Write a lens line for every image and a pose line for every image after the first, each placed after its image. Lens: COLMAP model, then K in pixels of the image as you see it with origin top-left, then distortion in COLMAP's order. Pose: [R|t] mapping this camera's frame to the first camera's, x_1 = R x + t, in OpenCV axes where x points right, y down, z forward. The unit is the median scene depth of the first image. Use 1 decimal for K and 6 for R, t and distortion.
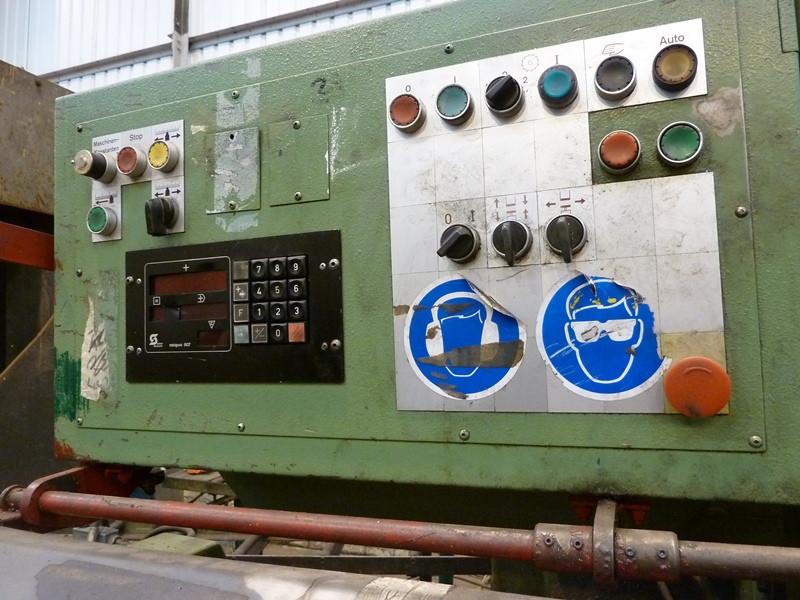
lens RADIAL K [[595.7, 0, 401.5], [0, 595.7, 302.2], [0, 0, 1]] dist [-0.034182, 0.002892]
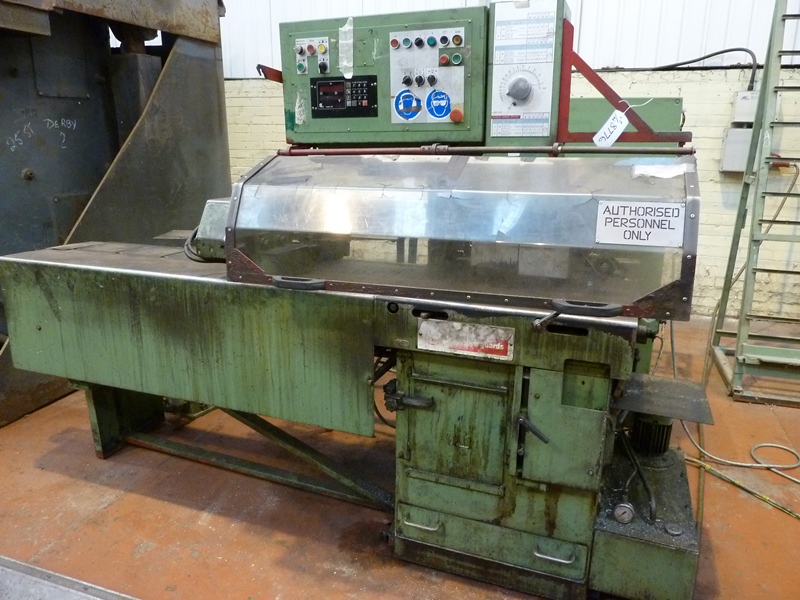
lens RADIAL K [[595.7, 0, 401.2], [0, 595.7, 295.4], [0, 0, 1]] dist [-0.034182, 0.002892]
pose [[0.999517, 0.010171, 0.029382, -0.052696], [-0.019075, 0.946840, 0.321139, -0.008882], [-0.024554, -0.321544, 0.946576, -3.514996]]
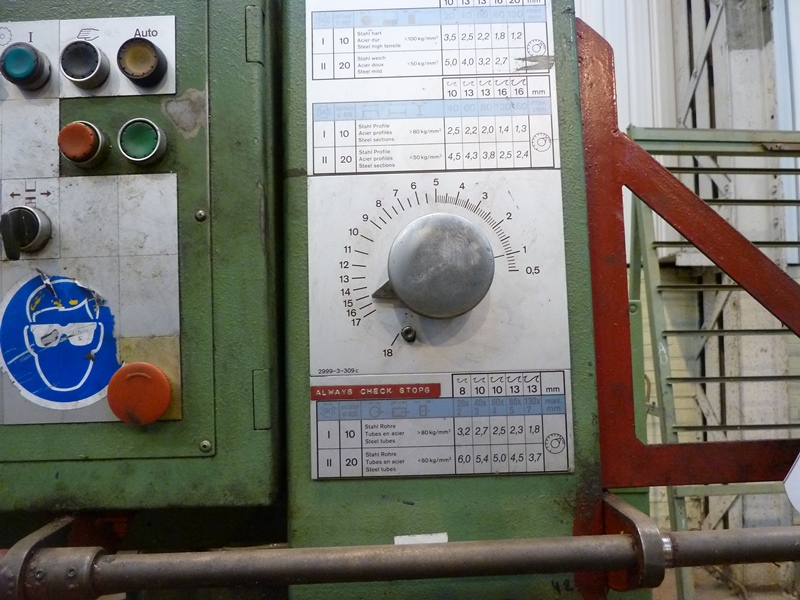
lens RADIAL K [[595.7, 0, 404.1], [0, 595.7, 301.6], [0, 0, 1]] dist [-0.034182, 0.002892]
pose [[0.928602, 0.018219, 0.370631, 0.485596], [-0.019249, 0.999814, -0.000921, -0.012808], [-0.370579, -0.006279, 0.928780, -0.054265]]
